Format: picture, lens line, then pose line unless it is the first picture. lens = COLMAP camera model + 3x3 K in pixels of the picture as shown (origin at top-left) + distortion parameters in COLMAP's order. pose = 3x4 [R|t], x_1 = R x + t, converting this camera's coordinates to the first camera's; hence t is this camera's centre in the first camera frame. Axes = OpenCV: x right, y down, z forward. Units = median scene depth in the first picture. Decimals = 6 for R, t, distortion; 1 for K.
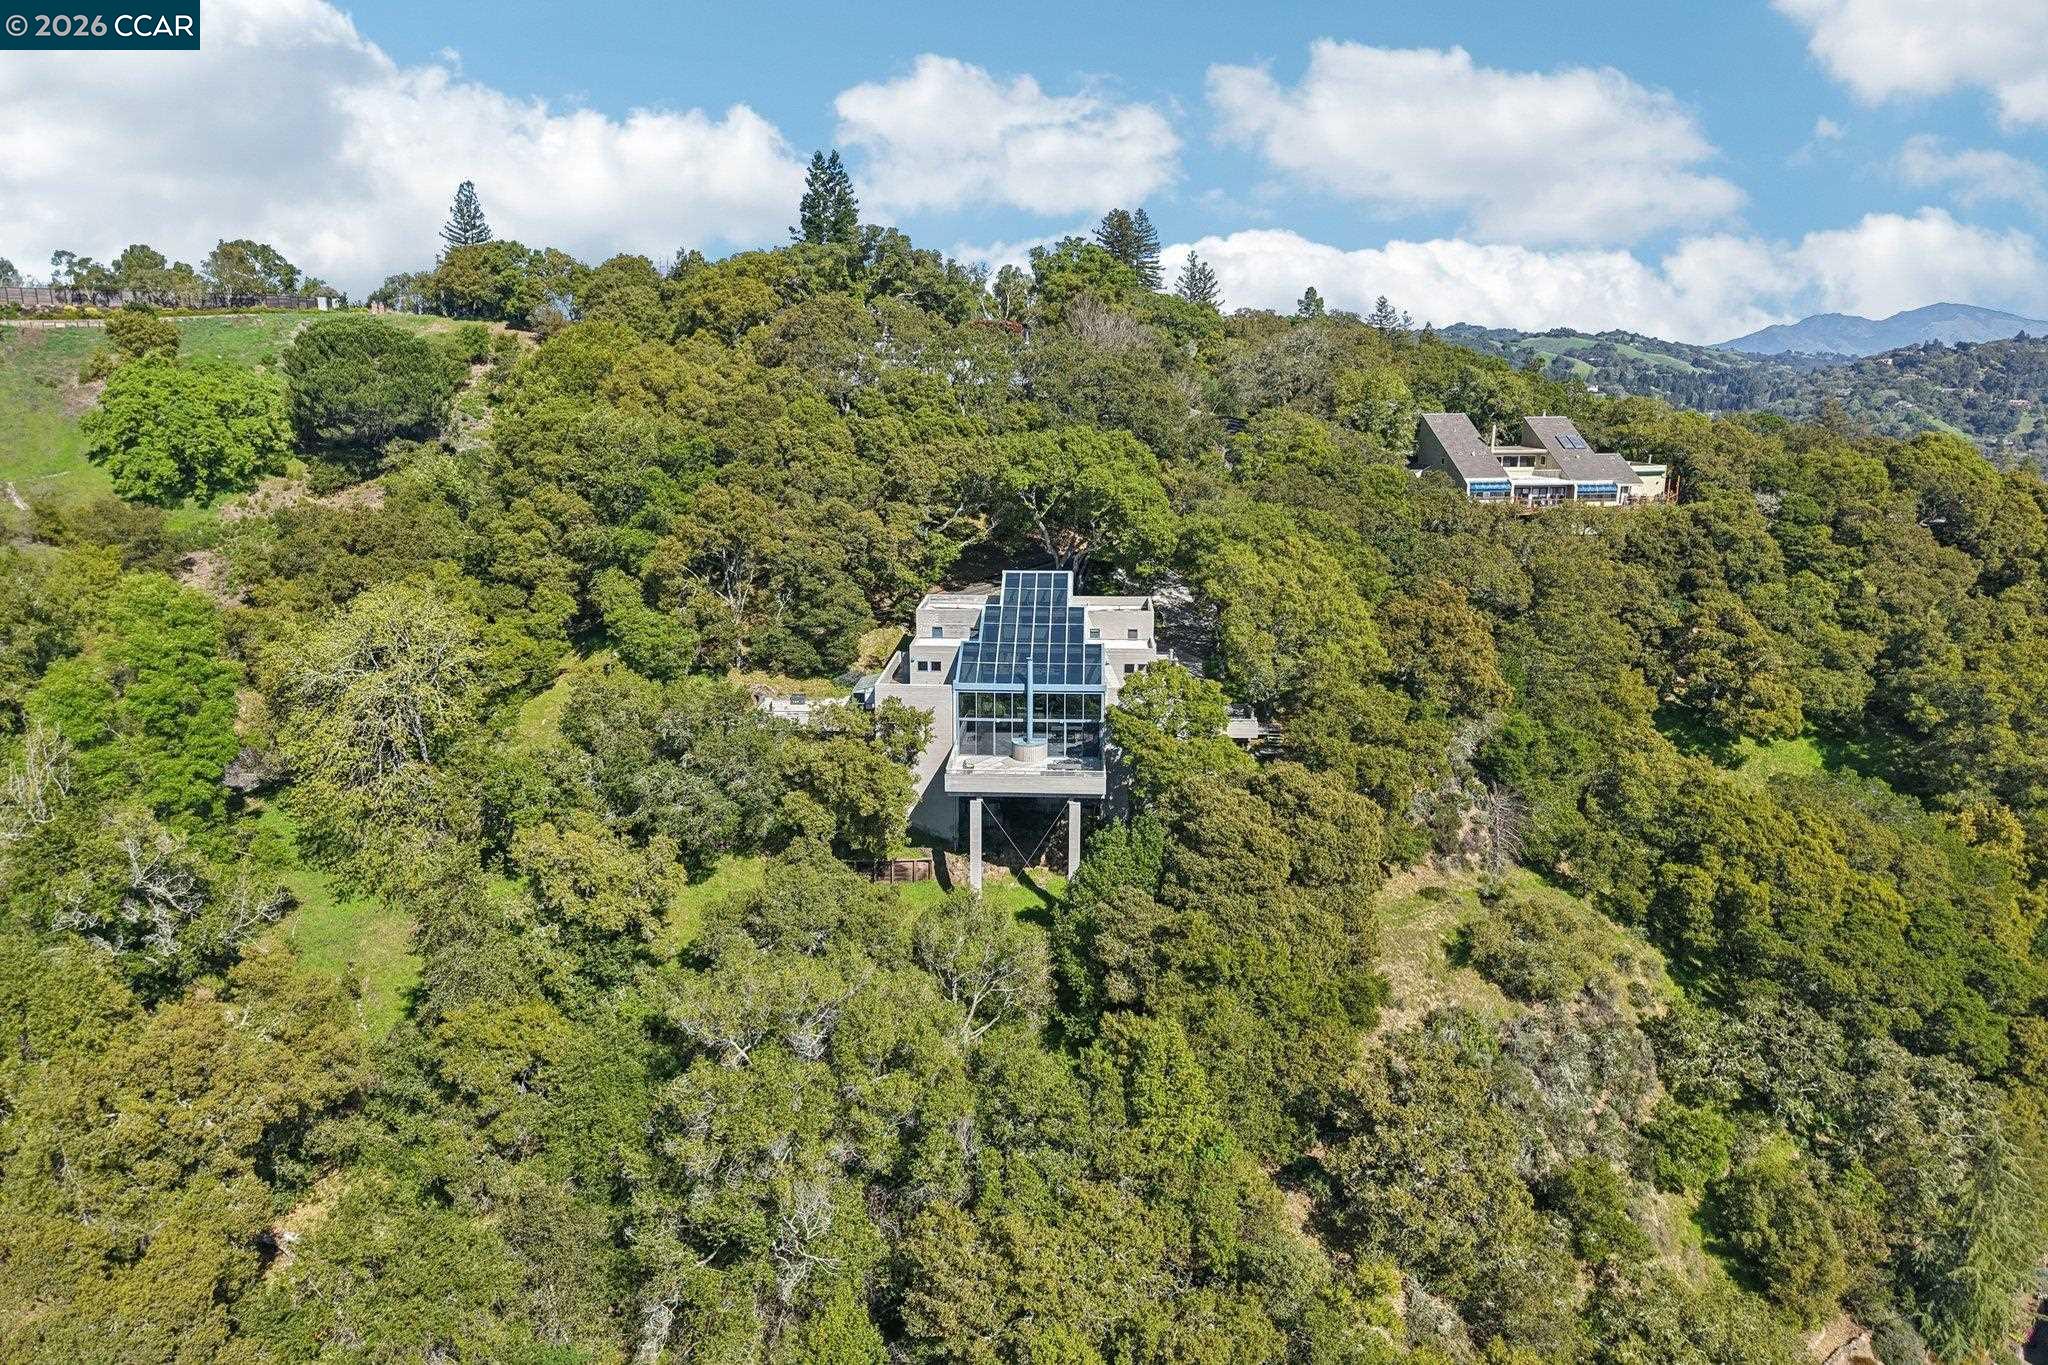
lens RADIAL K [[1370.7, 0, 1014.4], [0, 1370.7, 686.5], [0, 0, 1]] dist [0.022022, -0.015308]
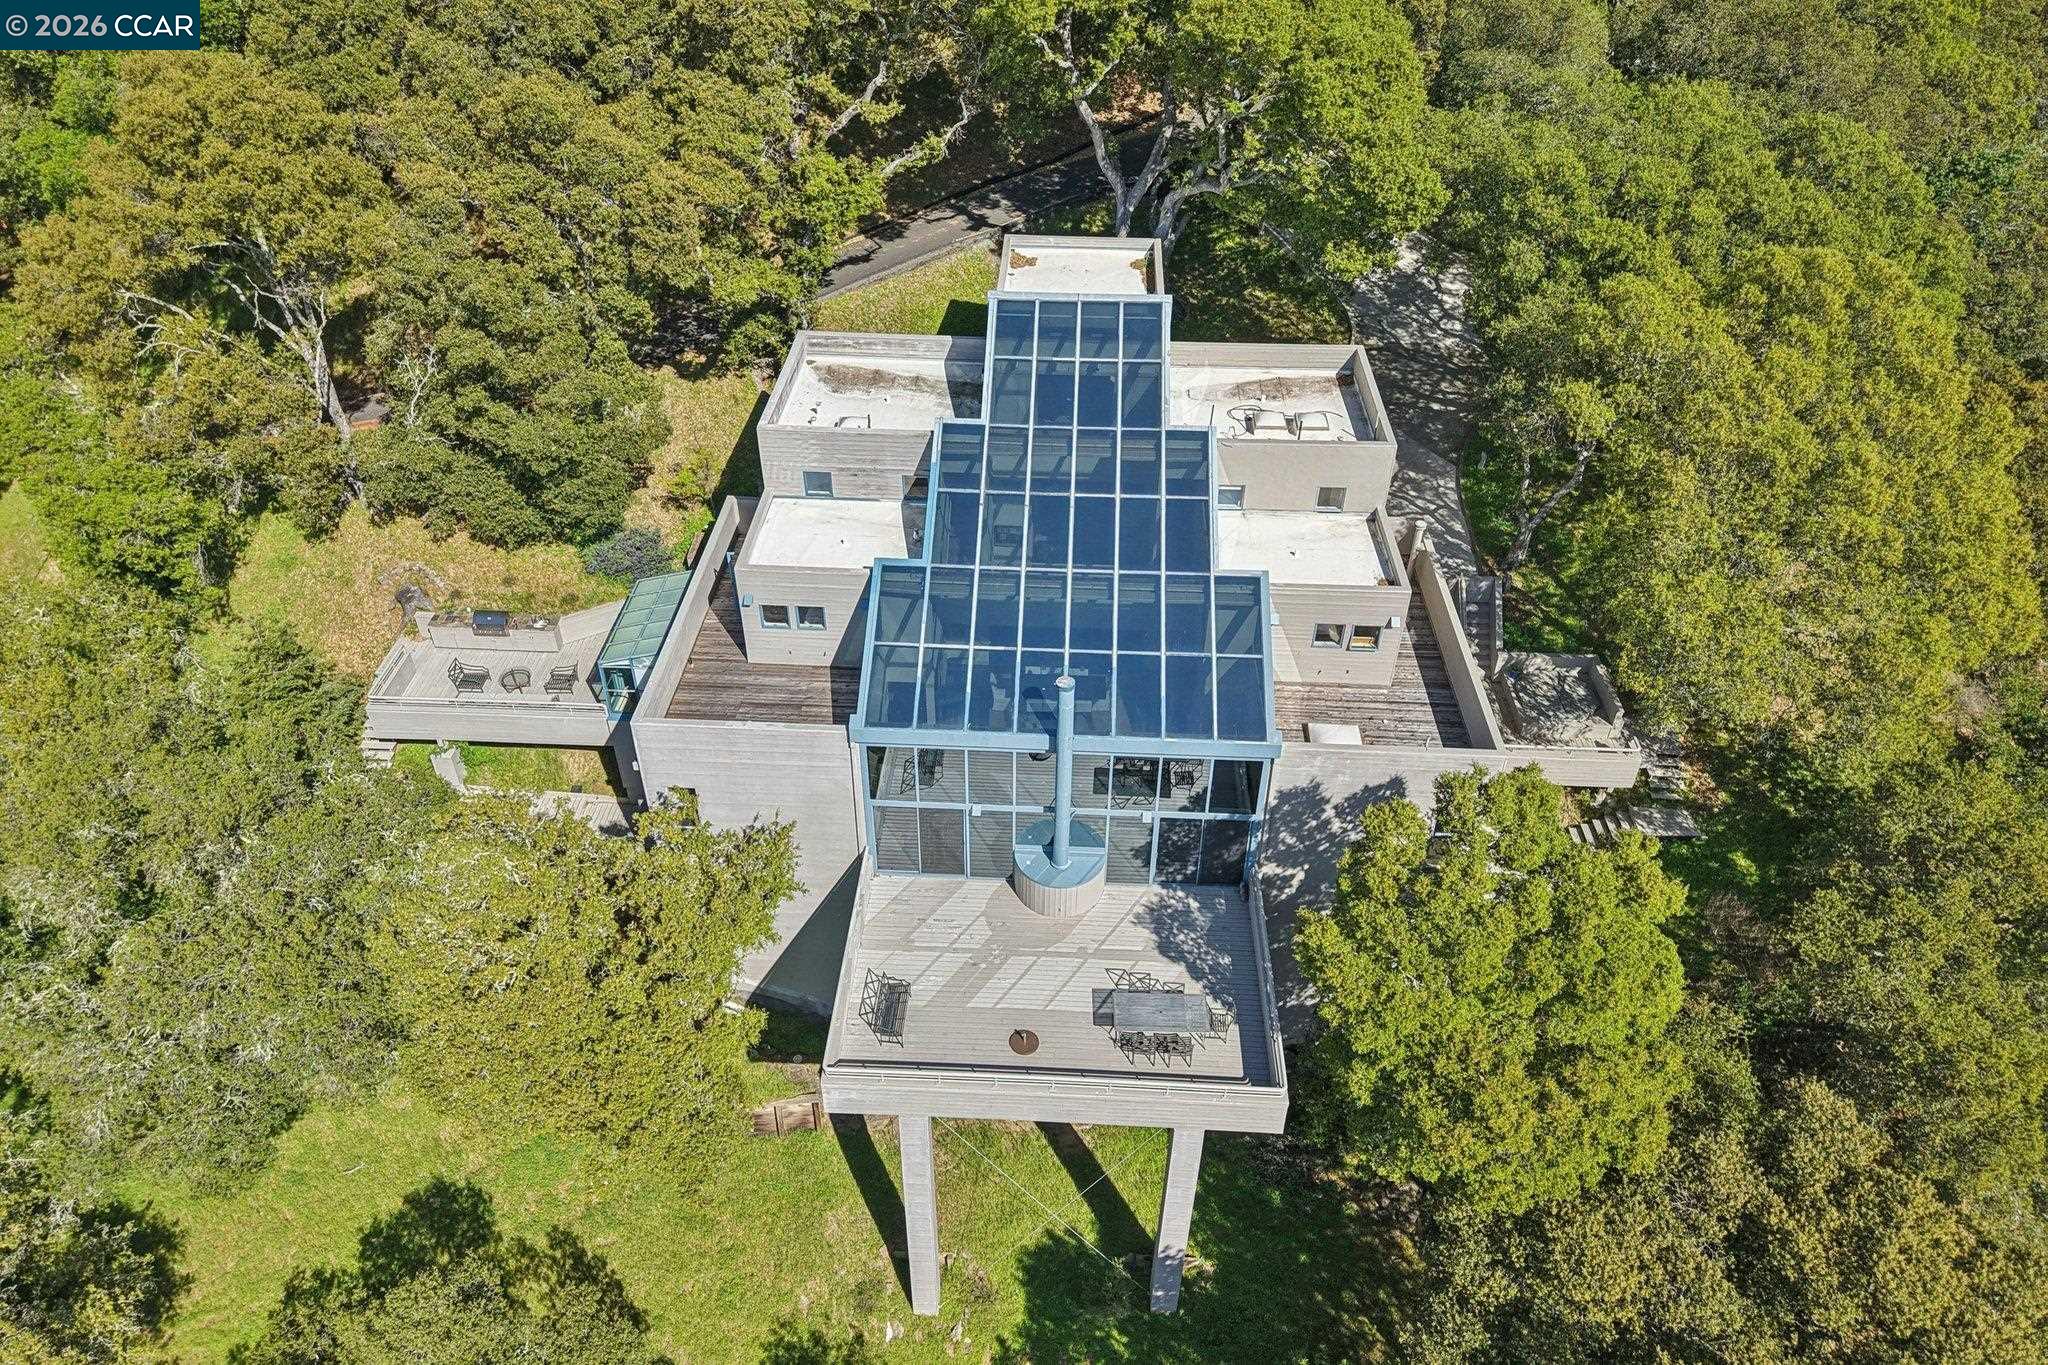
lens RADIAL K [[1370.7, 0, 1020.1], [0, 1370.7, 684.8], [0, 0, 1]] dist [0.022022, -0.015308]
pose [[0.999993, -0.000527, 0.003742, -0.001301], [-0.001098, 0.906932, 0.421276, -0.160407], [-0.003616, -0.421277, 0.906925, 0.667041]]
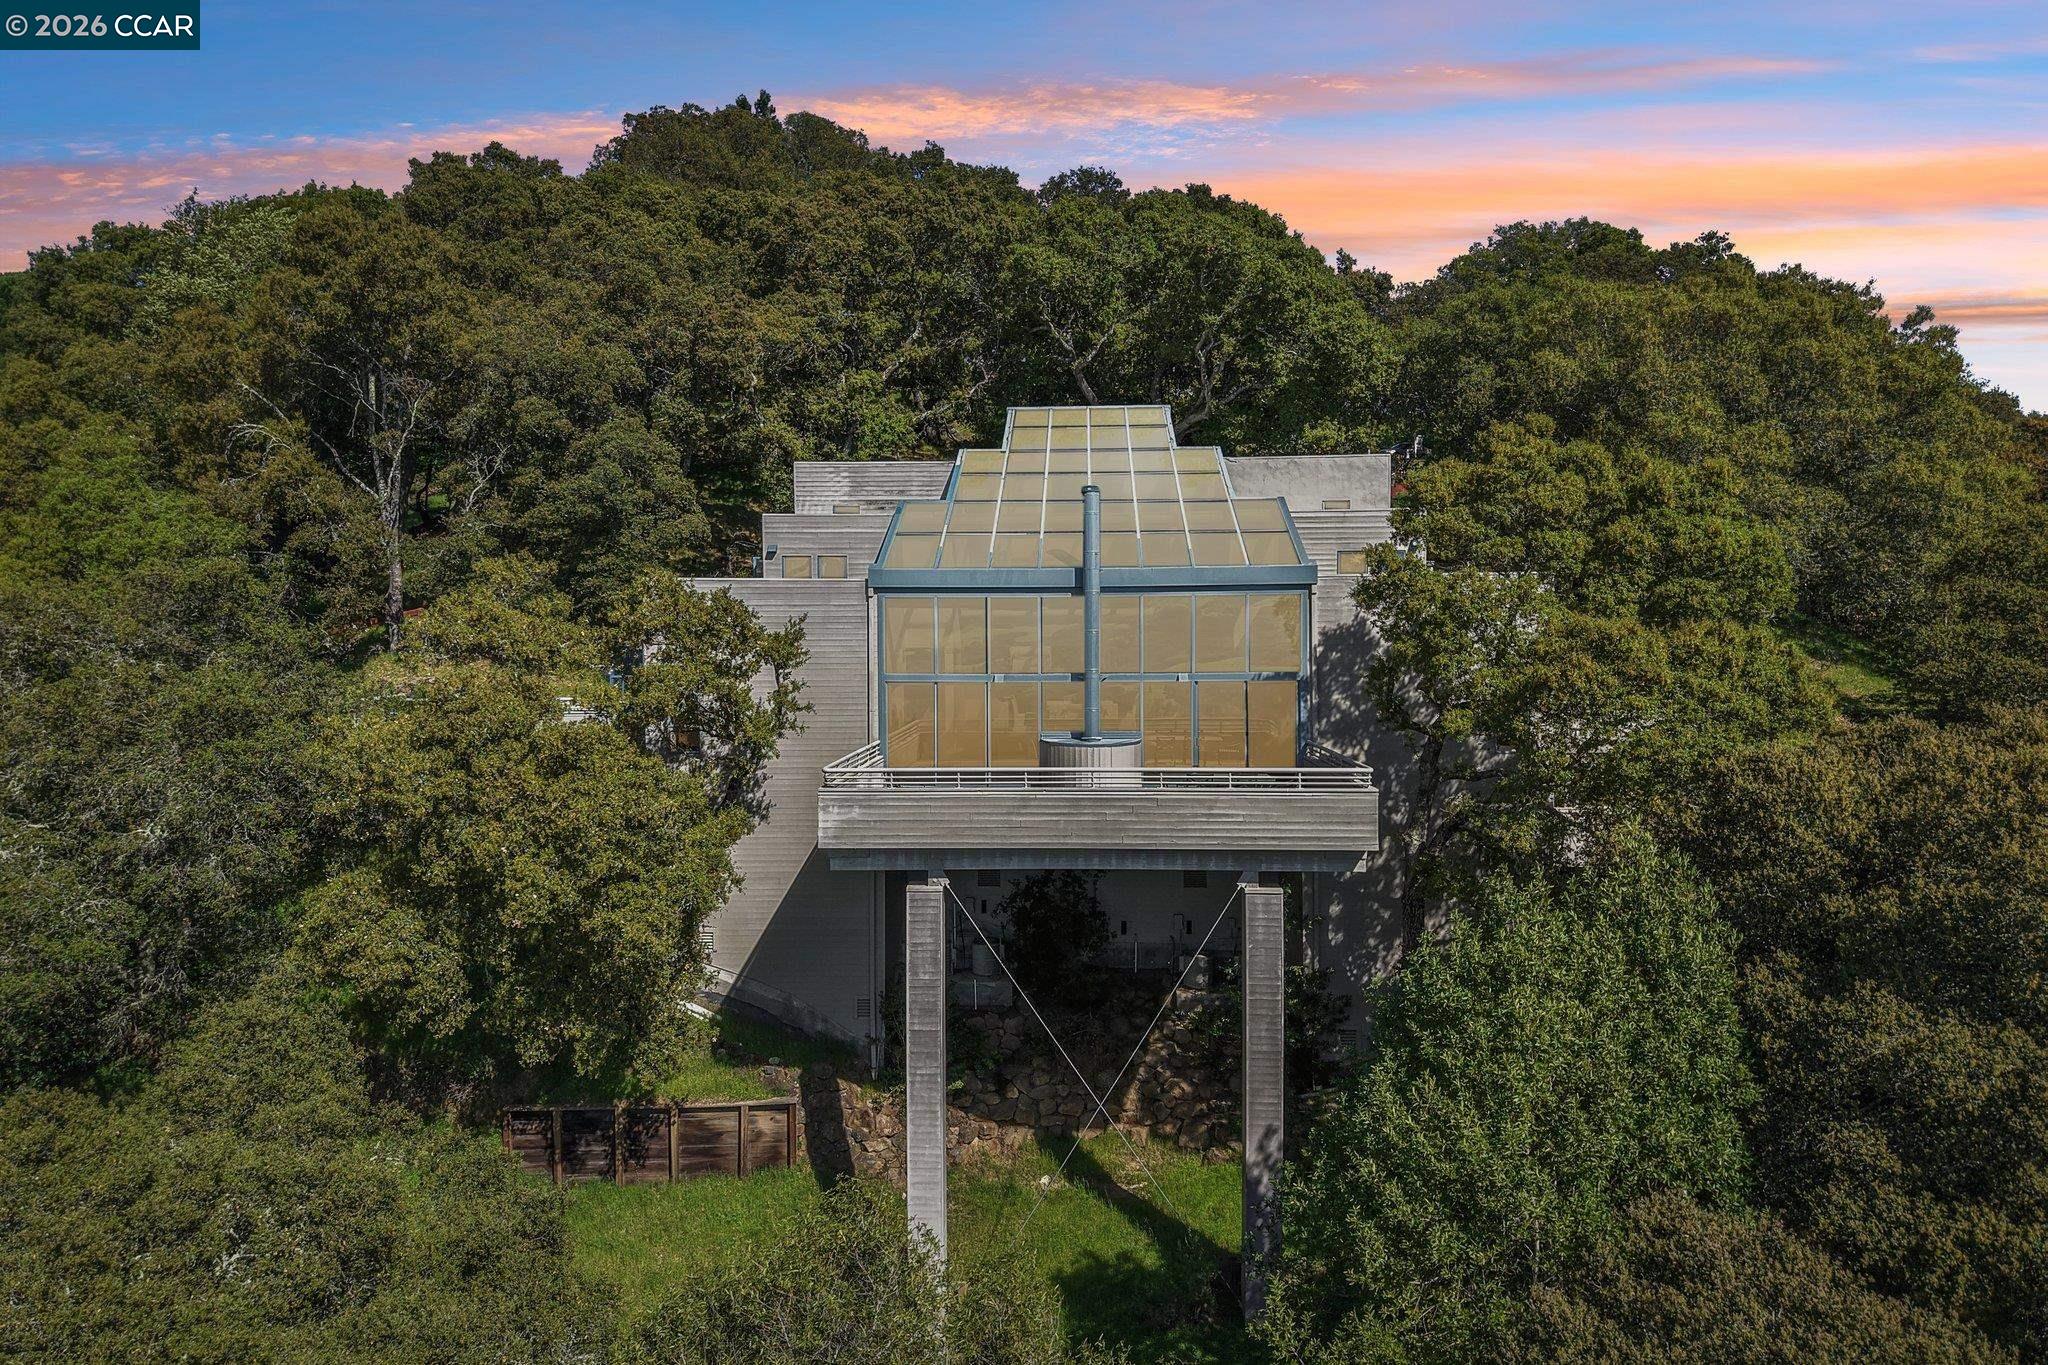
lens RADIAL K [[1370.7, 0, 1019.5], [0, 1370.7, 688.1], [0, 0, 1]] dist [0.022022, -0.015308]
pose [[0.999966, -0.003185, 0.007668, -0.009302], [0.004618, 0.980814, -0.194889, 0.092443], [-0.006901, 0.194918, 0.980795, 0.653658]]
